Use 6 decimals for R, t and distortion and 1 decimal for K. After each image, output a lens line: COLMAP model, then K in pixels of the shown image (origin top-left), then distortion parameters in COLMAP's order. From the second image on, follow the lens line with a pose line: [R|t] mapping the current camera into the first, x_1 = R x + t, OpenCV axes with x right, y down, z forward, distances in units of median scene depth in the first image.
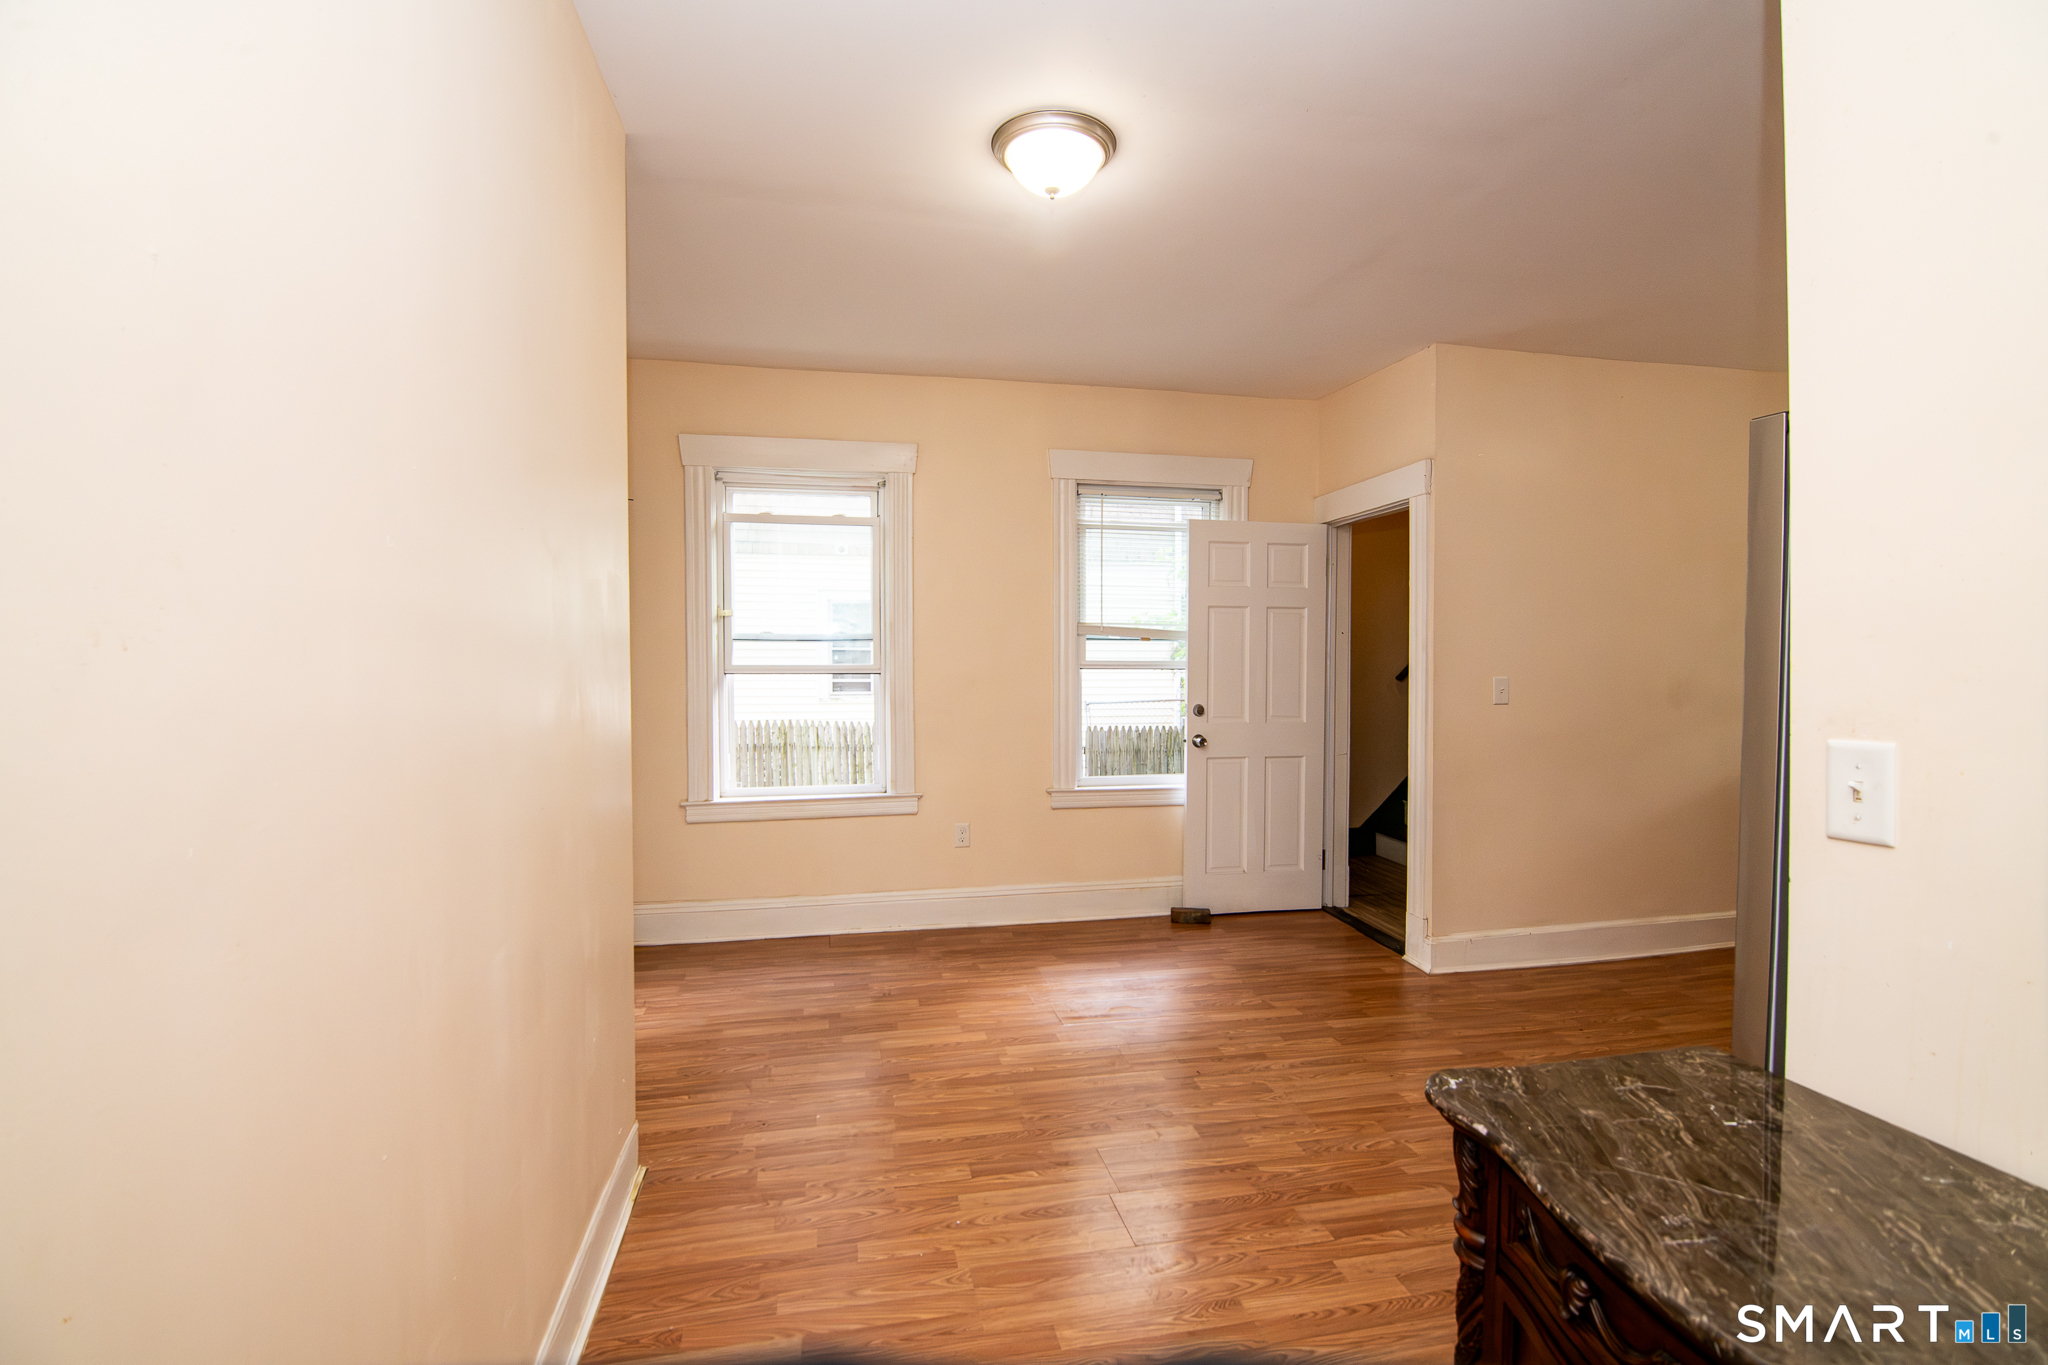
lens RADIAL K [[942.3, 0, 1016.6], [0, 942.3, 681.7], [0, 0, 1]] dist [-0.002529, -0.000767]
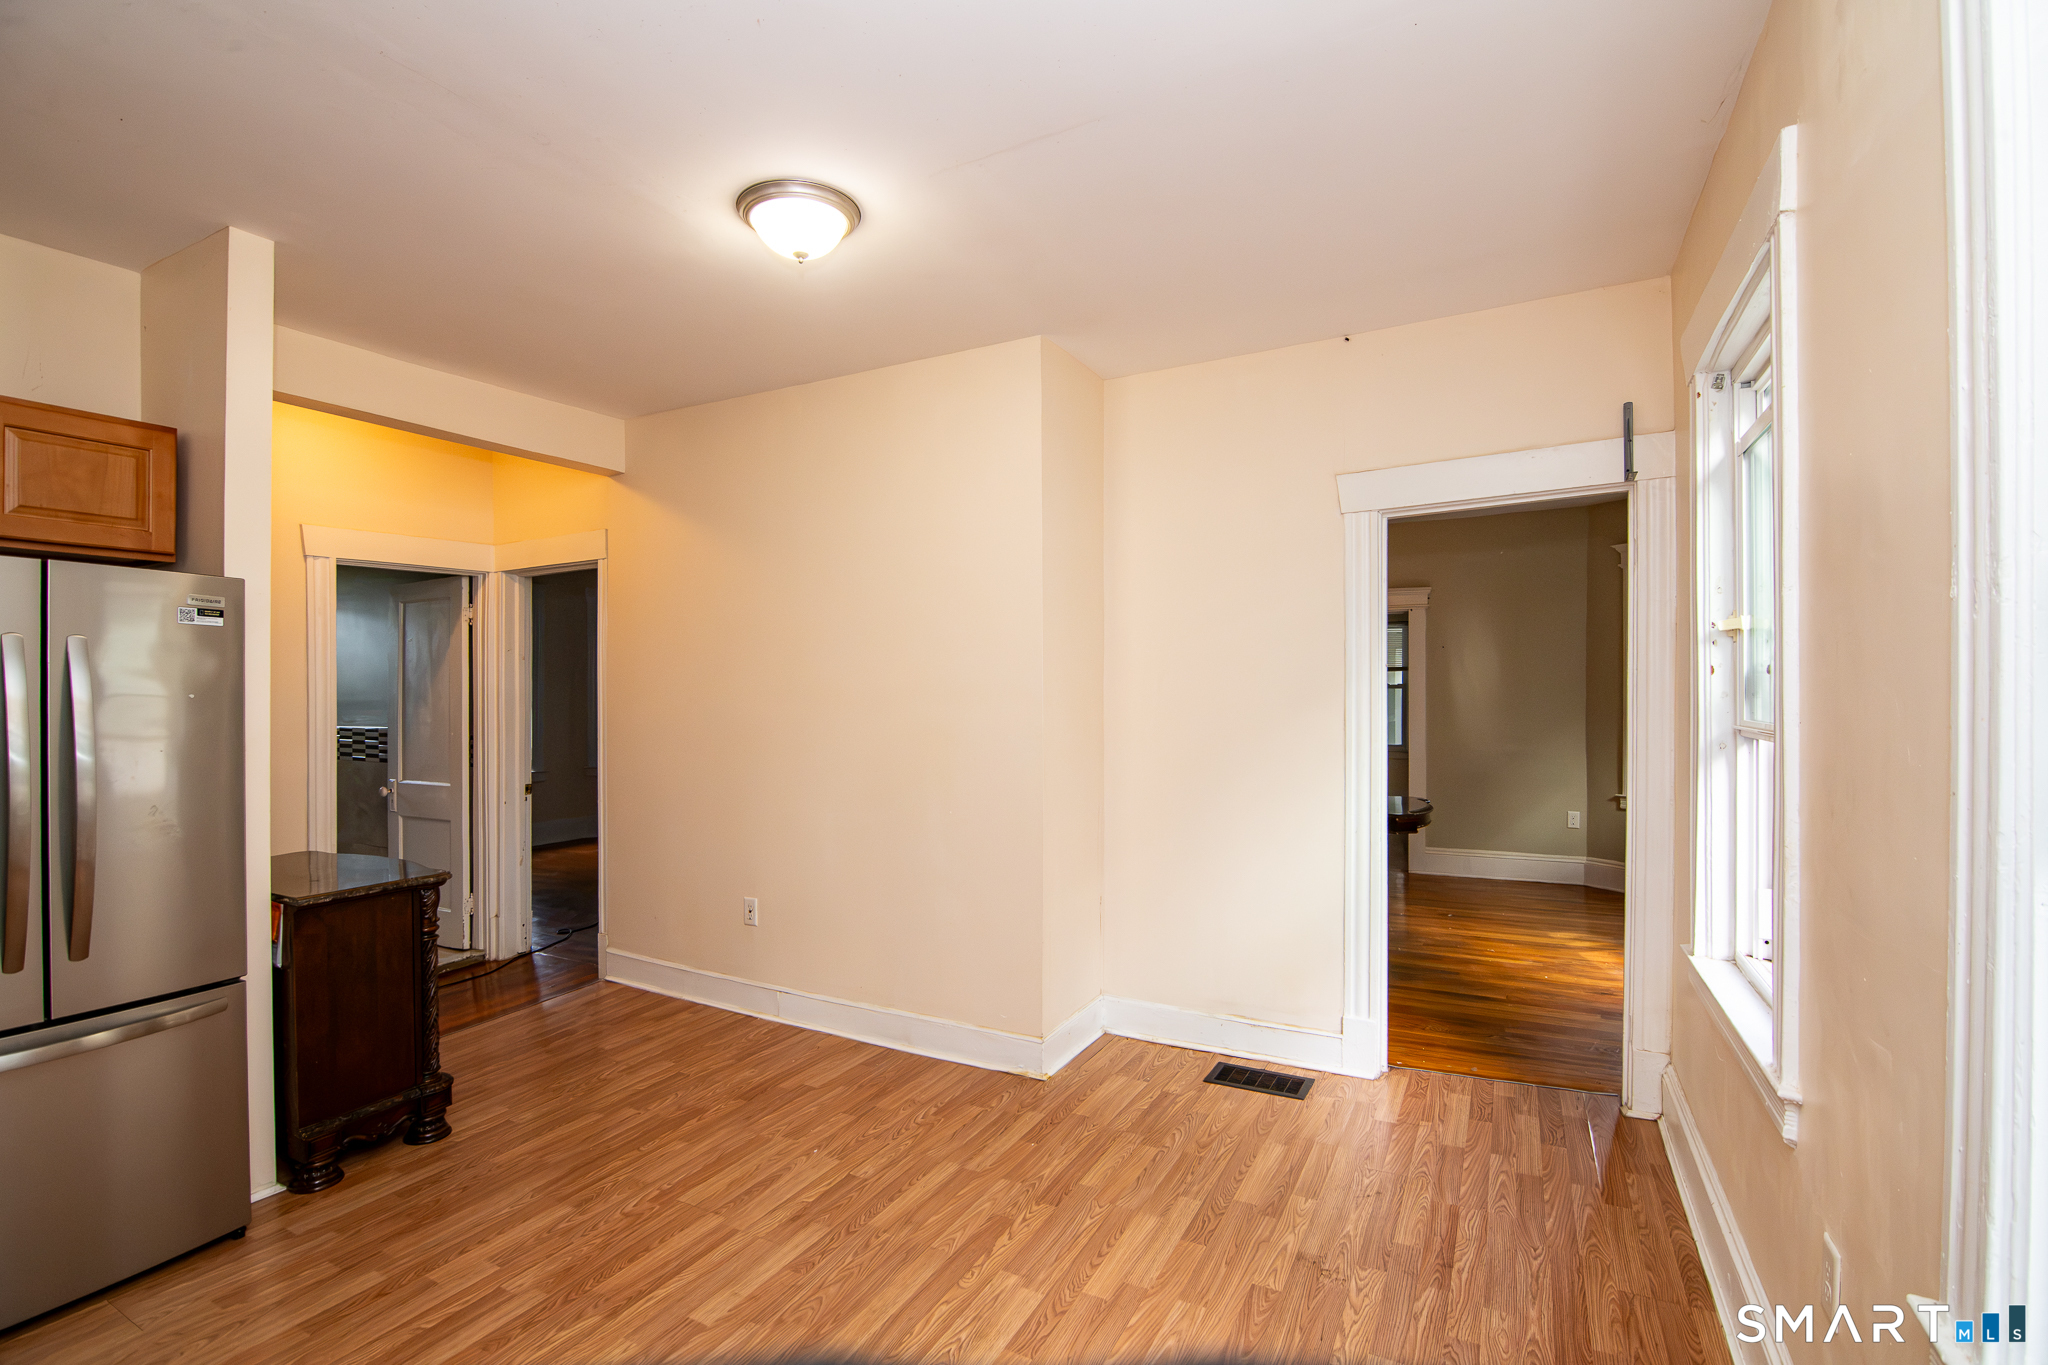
lens RADIAL K [[942.3, 0, 1016.0], [0, 942.3, 685.4], [0, 0, 1]] dist [-0.002529, -0.000767]
pose [[-0.650524, 0.002234, -0.759483, 0.665346], [-0.014439, 0.999779, 0.015309, -0.071929], [0.759349, 0.020925, -0.650347, 1.848176]]
